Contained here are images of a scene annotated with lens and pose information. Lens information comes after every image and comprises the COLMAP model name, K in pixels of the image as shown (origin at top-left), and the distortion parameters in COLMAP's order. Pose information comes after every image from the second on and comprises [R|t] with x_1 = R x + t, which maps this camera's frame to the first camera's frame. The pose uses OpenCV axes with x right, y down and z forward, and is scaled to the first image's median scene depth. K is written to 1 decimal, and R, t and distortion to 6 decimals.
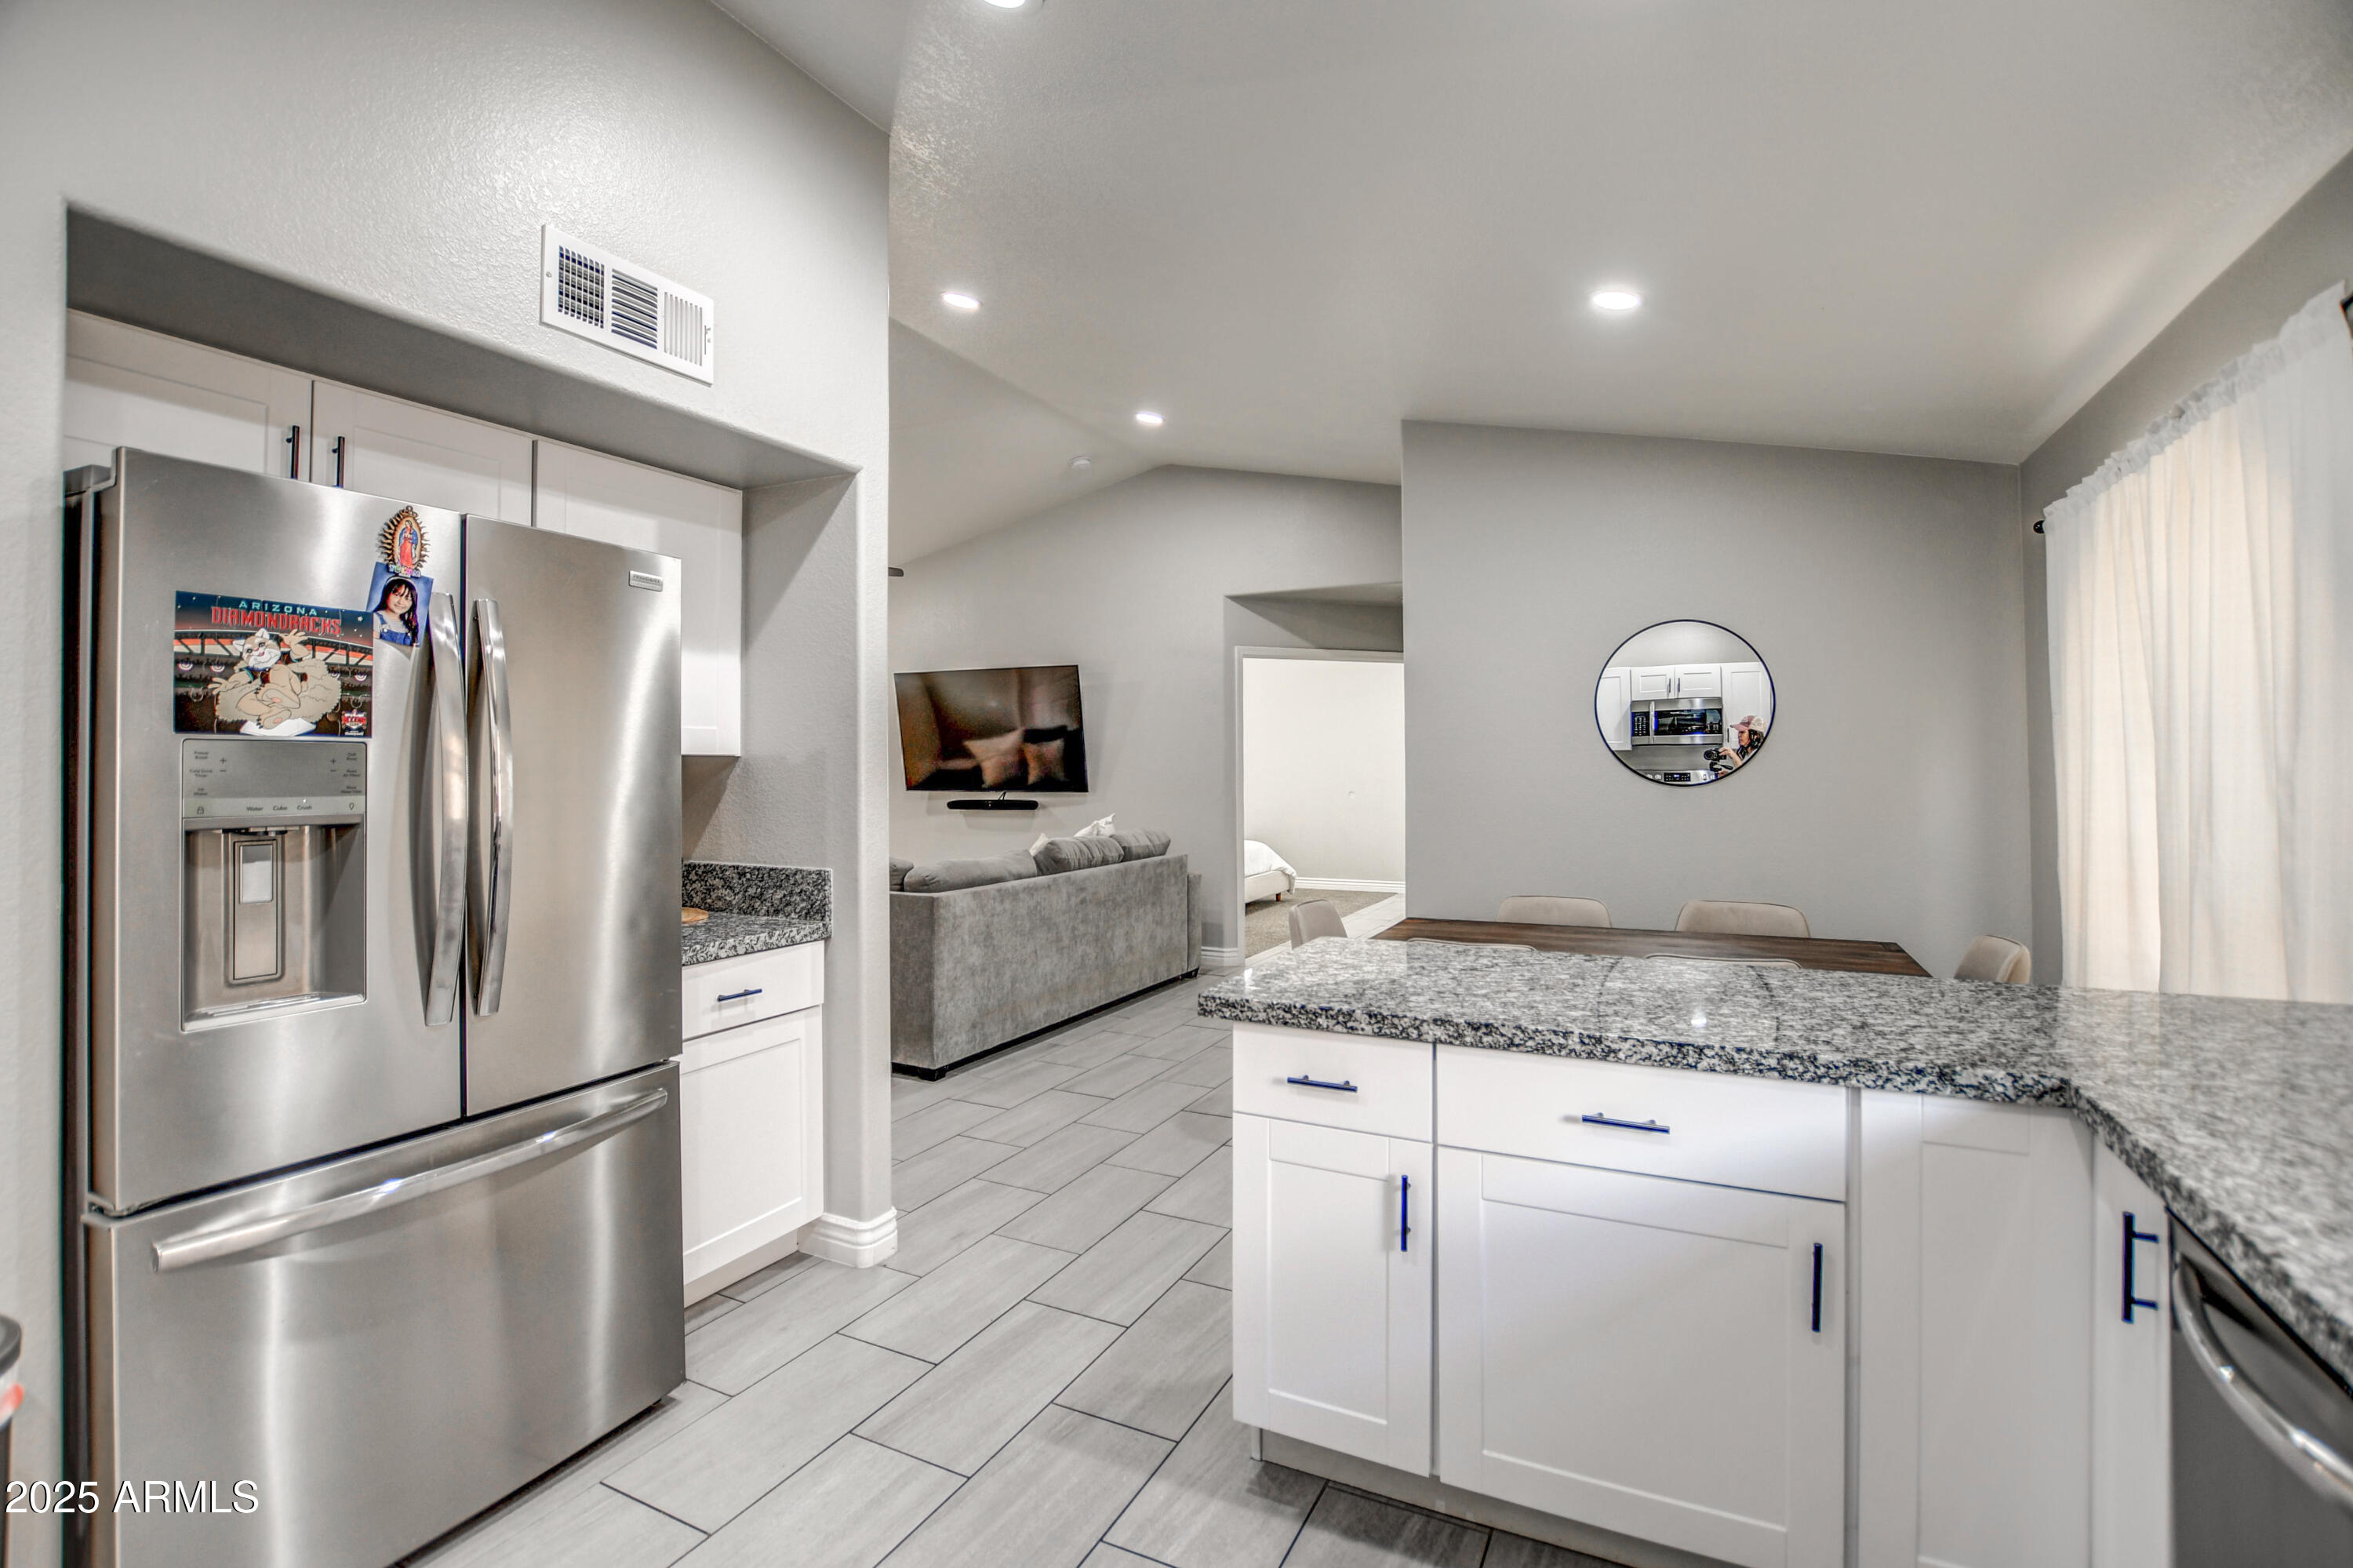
lens RADIAL K [[1087.9, 0, 1176.5], [0, 1087.9, 784.0], [0, 0, 1]] dist [-0.031545, 0.000941]
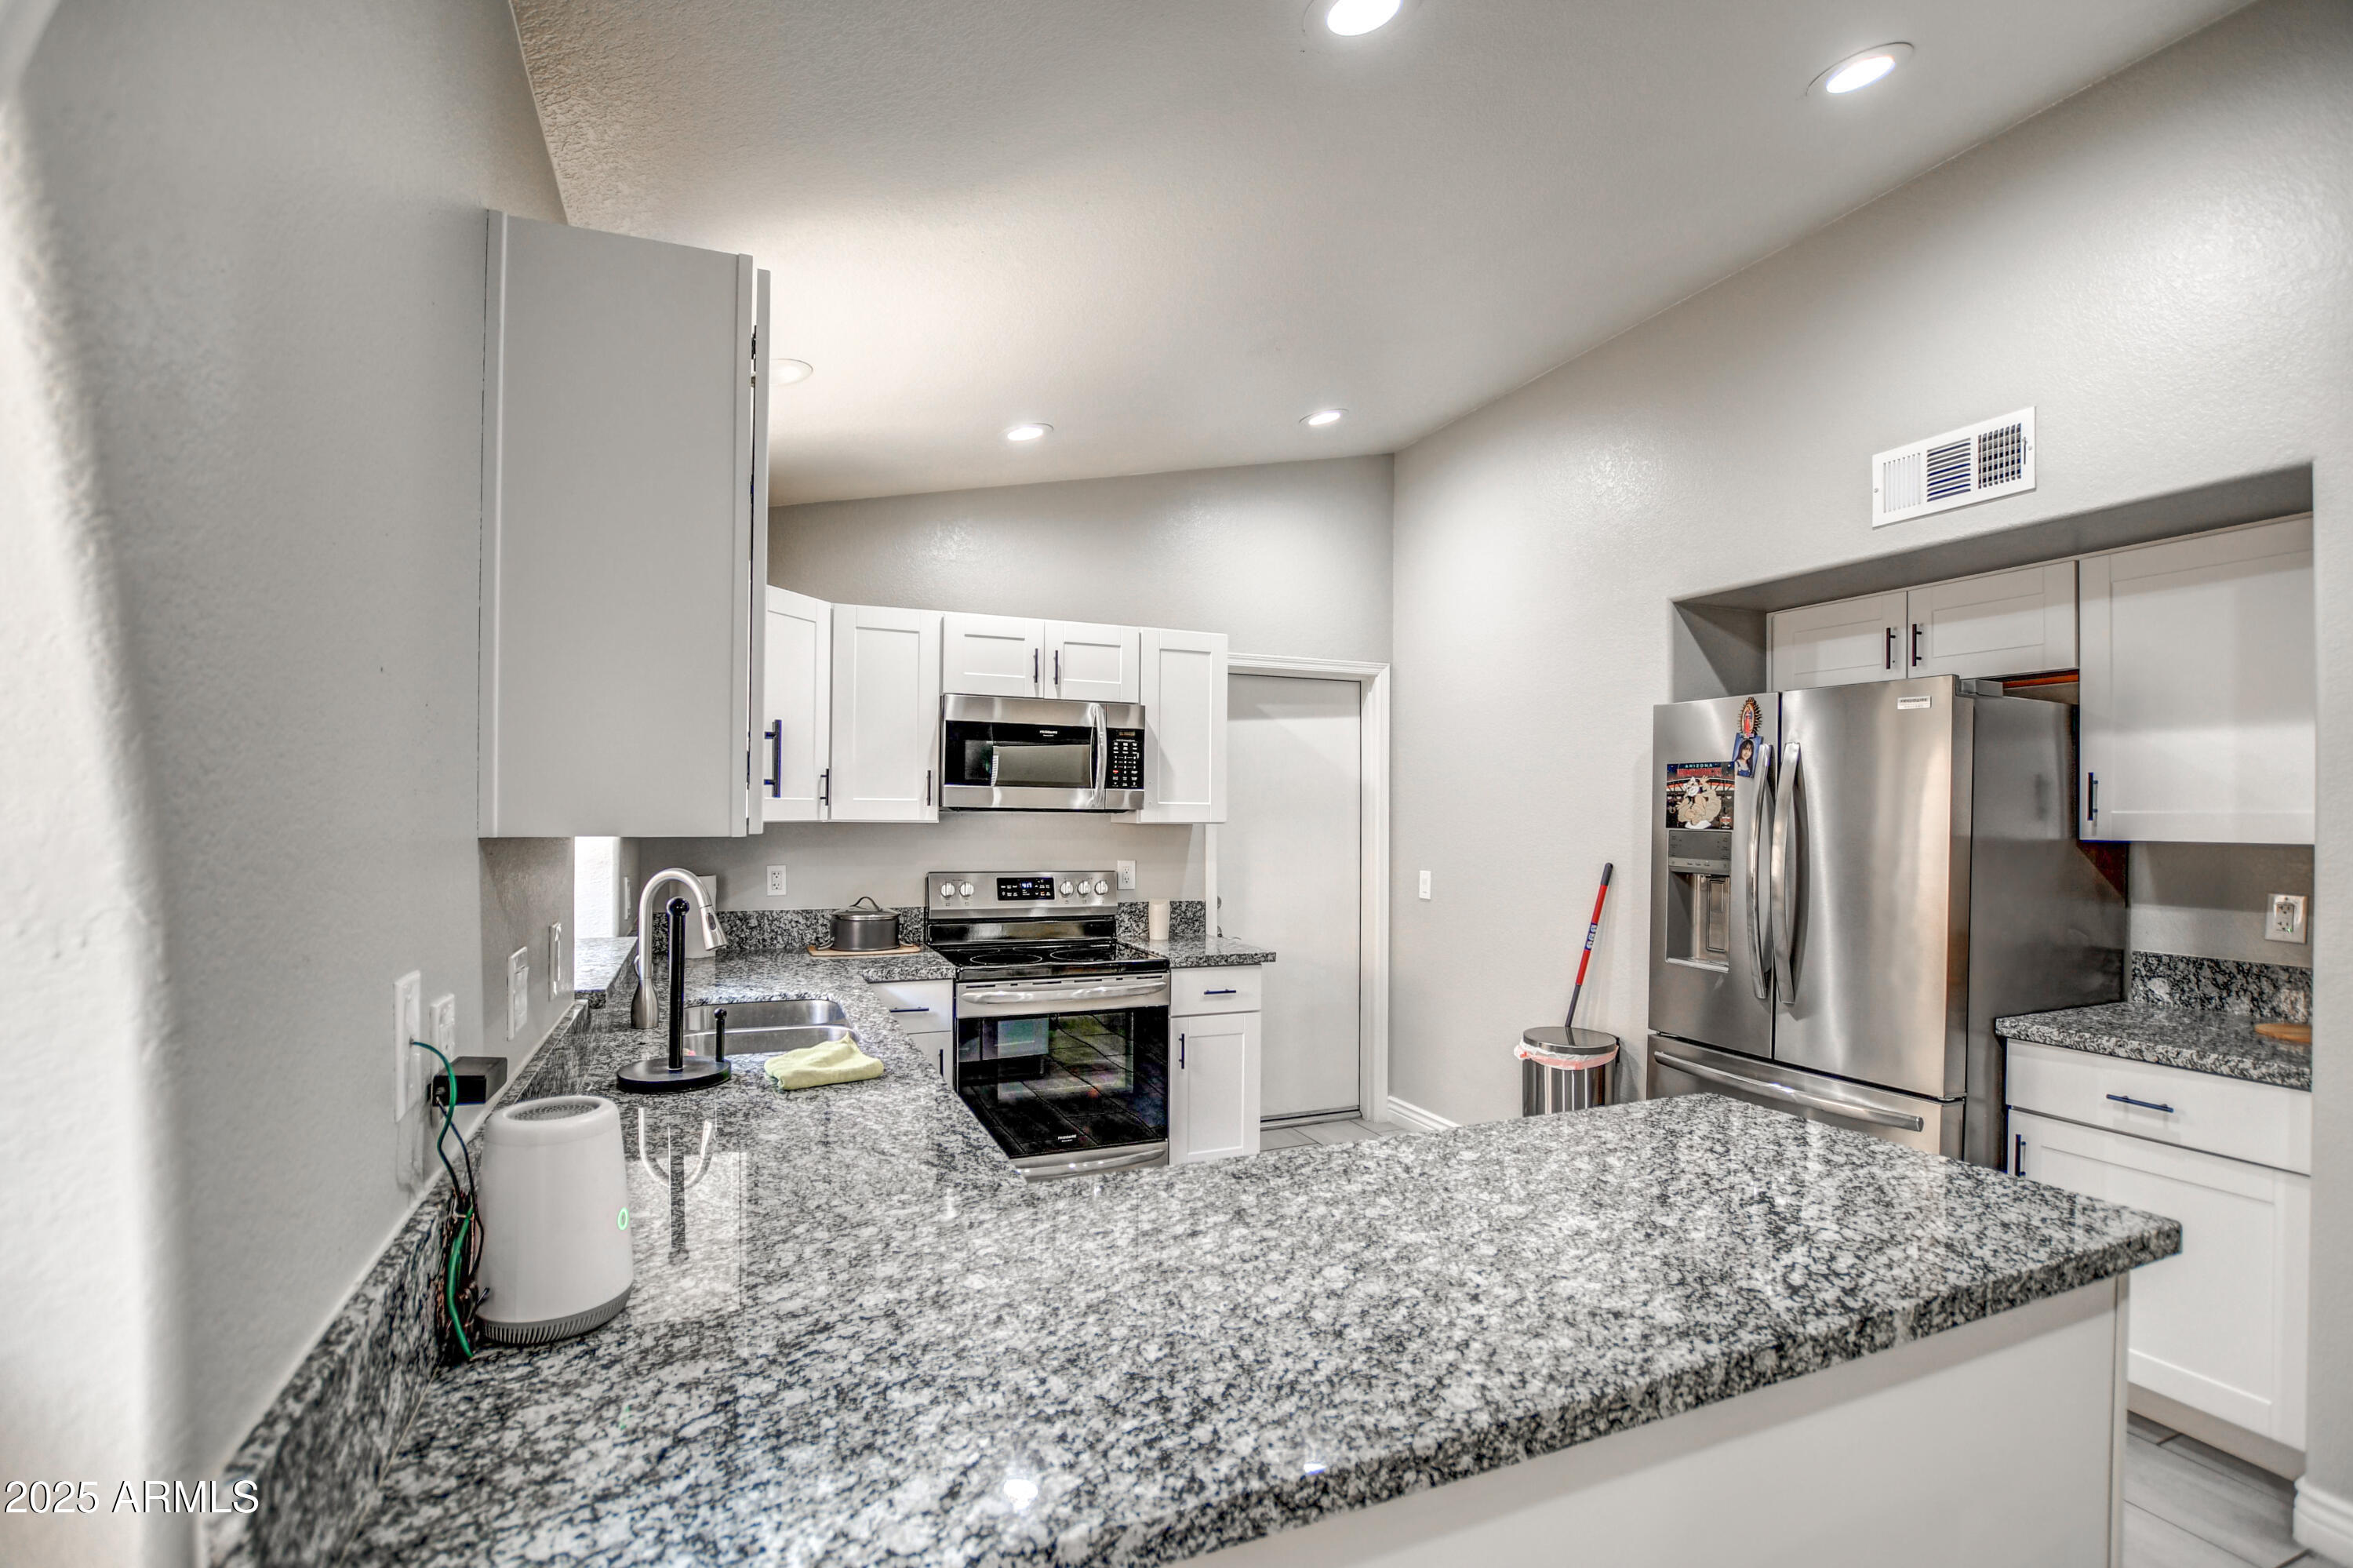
lens RADIAL K [[1057.7, 0, 1196.1], [0, 1057.7, 799.6], [0, 0, 1]] dist [-0.027937, 0.001249]
pose [[-0.645211, -0.010110, -0.763938, 0.939176], [-0.018447, 0.999827, 0.002348, -0.062389], [0.763782, 0.015607, -0.645286, 1.113480]]
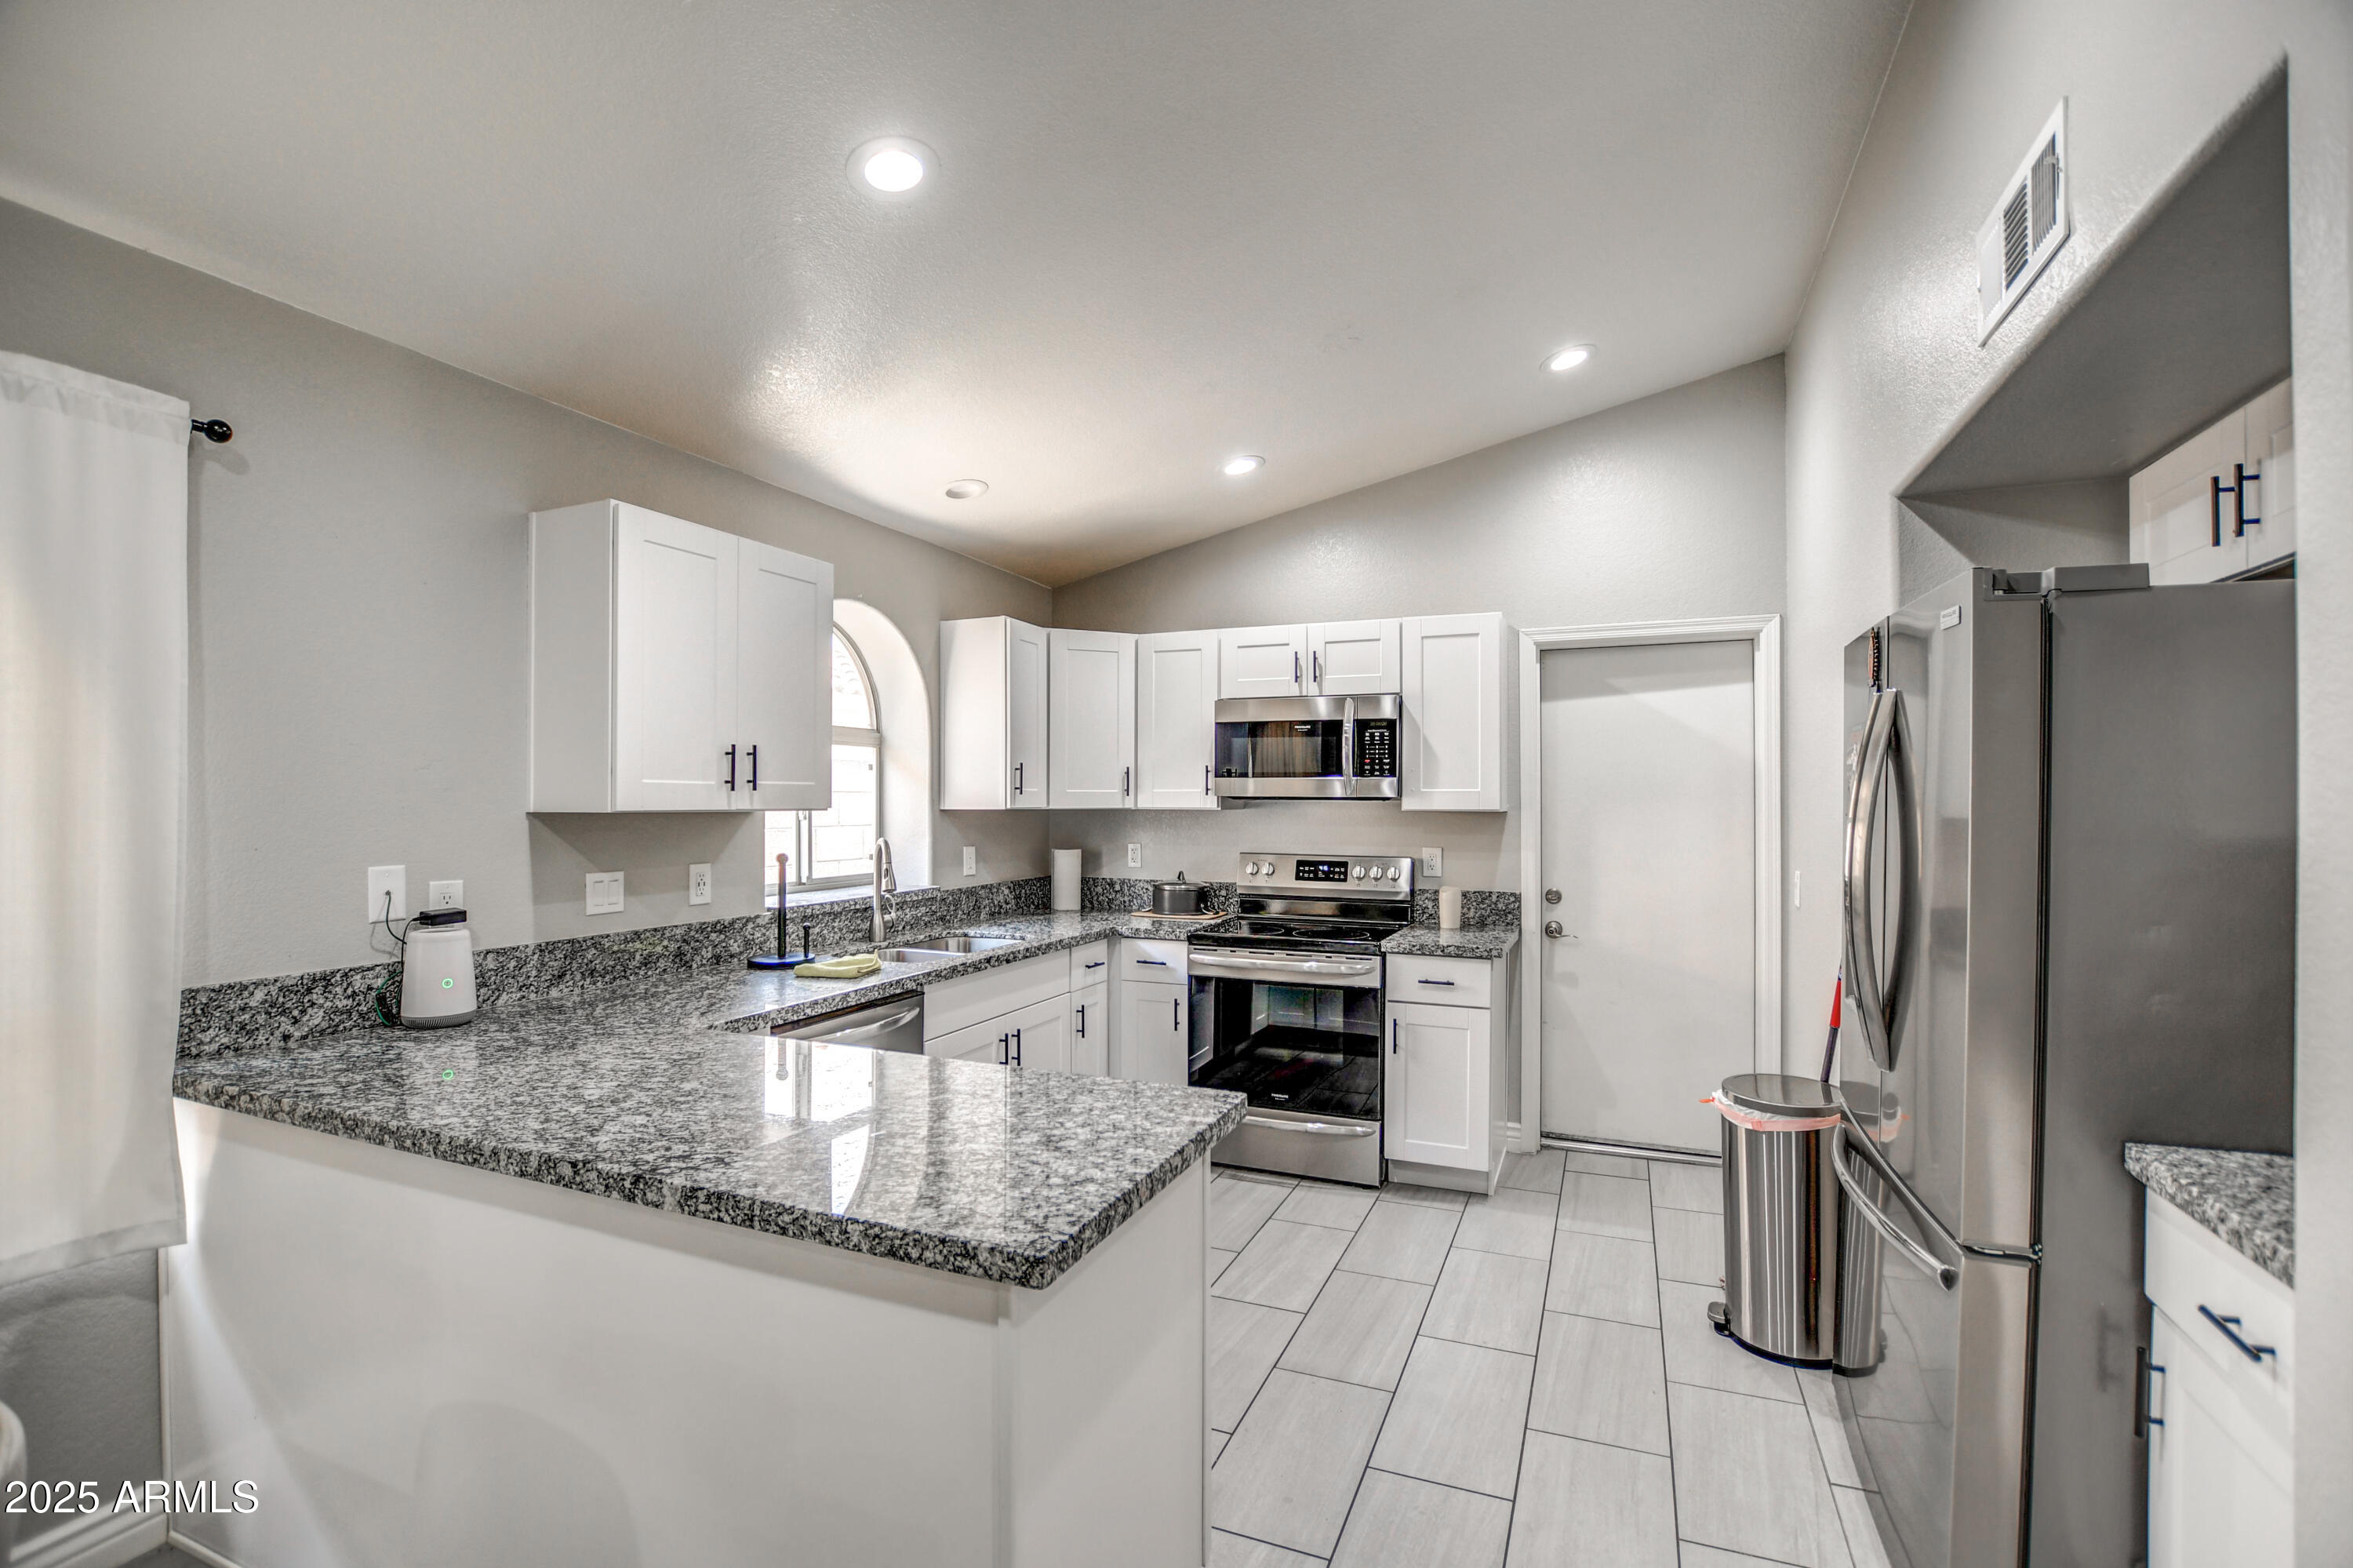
lens RADIAL K [[1057.7, 0, 1196.1], [0, 1057.7, 799.6], [0, 0, 1]] dist [-0.027937, 0.001249]
pose [[-0.997397, 0.002687, -0.072061, 0.111437], [0.001490, 0.999860, 0.016663, -0.066017], [0.072096, 0.016512, -0.997261, 1.676071]]
